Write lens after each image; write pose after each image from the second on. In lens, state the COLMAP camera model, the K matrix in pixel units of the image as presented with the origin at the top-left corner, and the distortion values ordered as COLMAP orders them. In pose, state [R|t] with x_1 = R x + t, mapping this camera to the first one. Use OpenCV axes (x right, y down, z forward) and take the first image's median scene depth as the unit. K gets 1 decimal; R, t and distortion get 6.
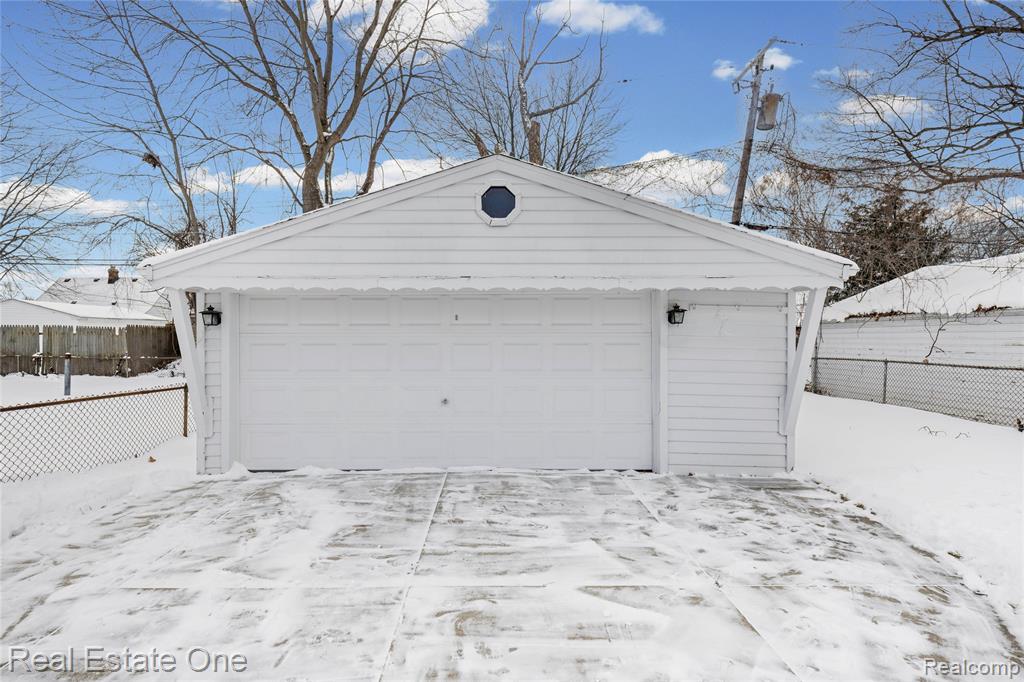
lens RADIAL K [[494.9, 0, 491.4], [0, 494.9, 338.6], [0, 0, 1]] dist [-0.001692, -0.000672]
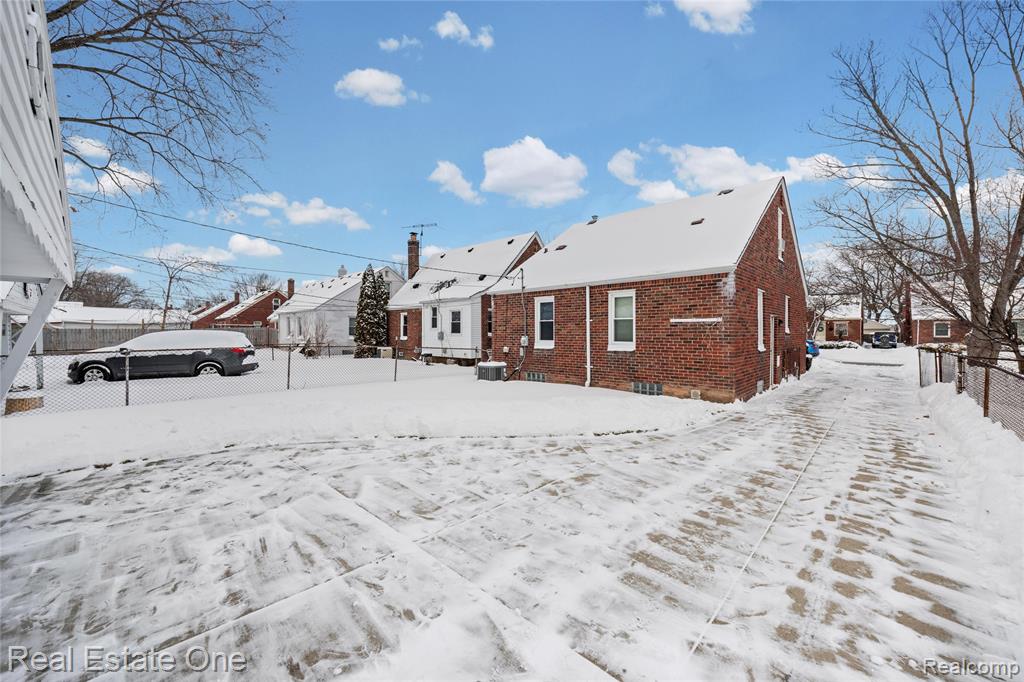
lens RADIAL K [[392.9, 0, 508.3], [0, 392.9, 330.0], [0, 0, 1]] dist [-0.000184, 0.000113]
pose [[-0.720549, -0.001687, 0.693402, -0.550416], [0.000590, 0.999995, 0.003046, -0.004728], [-0.693404, 0.002604, -0.720544, 0.854662]]
